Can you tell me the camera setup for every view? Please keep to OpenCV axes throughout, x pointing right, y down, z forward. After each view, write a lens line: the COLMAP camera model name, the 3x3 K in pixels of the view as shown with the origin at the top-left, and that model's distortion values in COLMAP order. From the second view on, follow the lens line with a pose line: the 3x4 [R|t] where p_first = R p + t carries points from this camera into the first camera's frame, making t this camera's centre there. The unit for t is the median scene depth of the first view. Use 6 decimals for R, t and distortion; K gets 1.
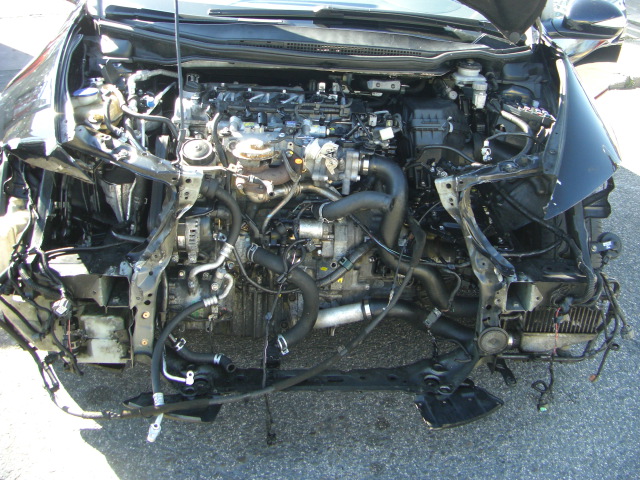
lens RADIAL K [[719.3, 0, 339.0], [0, 719.3, 216.7], [0, 0, 1]] dist [-0.139640, 0.000000]
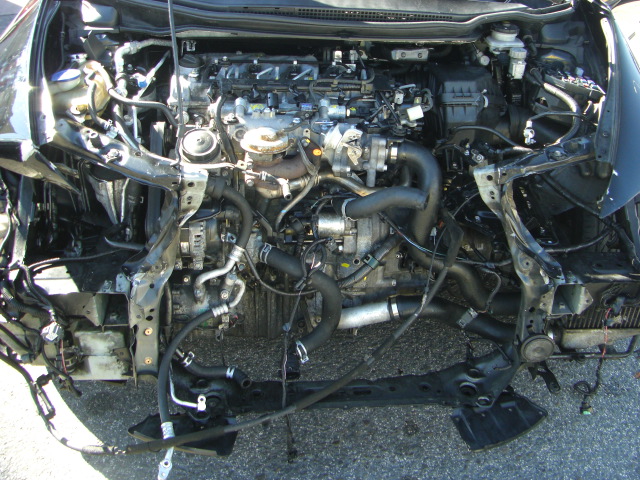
lens RADIAL K [[719.3, 0, 345.5], [0, 719.3, 214.8], [0, 0, 1]] dist [-0.139640, 0.000000]
pose [[0.999688, -0.020031, 0.014893, -0.034997], [0.018394, 0.994515, 0.102964, -0.087259], [-0.016874, -0.102658, 0.994574, 0.126683]]
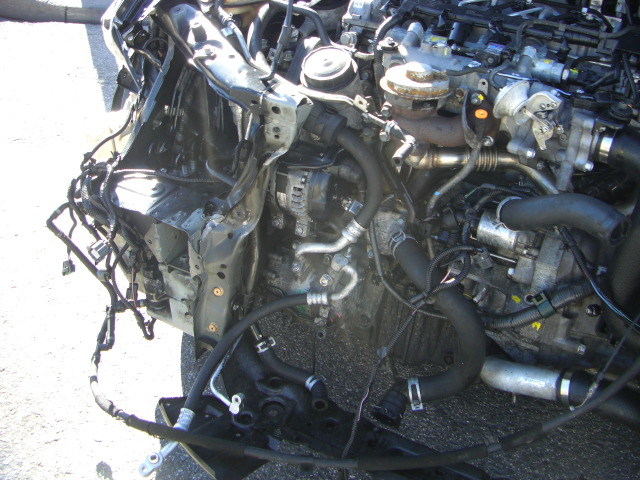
lens RADIAL K [[719.3, 0, 351.3], [0, 719.3, 199.6], [0, 0, 1]] dist [-0.139640, 0.000000]
pose [[0.839040, 0.245379, -0.485594, 0.142222], [-0.209940, 0.969416, 0.127115, -0.059390], [0.501933, -0.004709, 0.864894, 0.441943]]
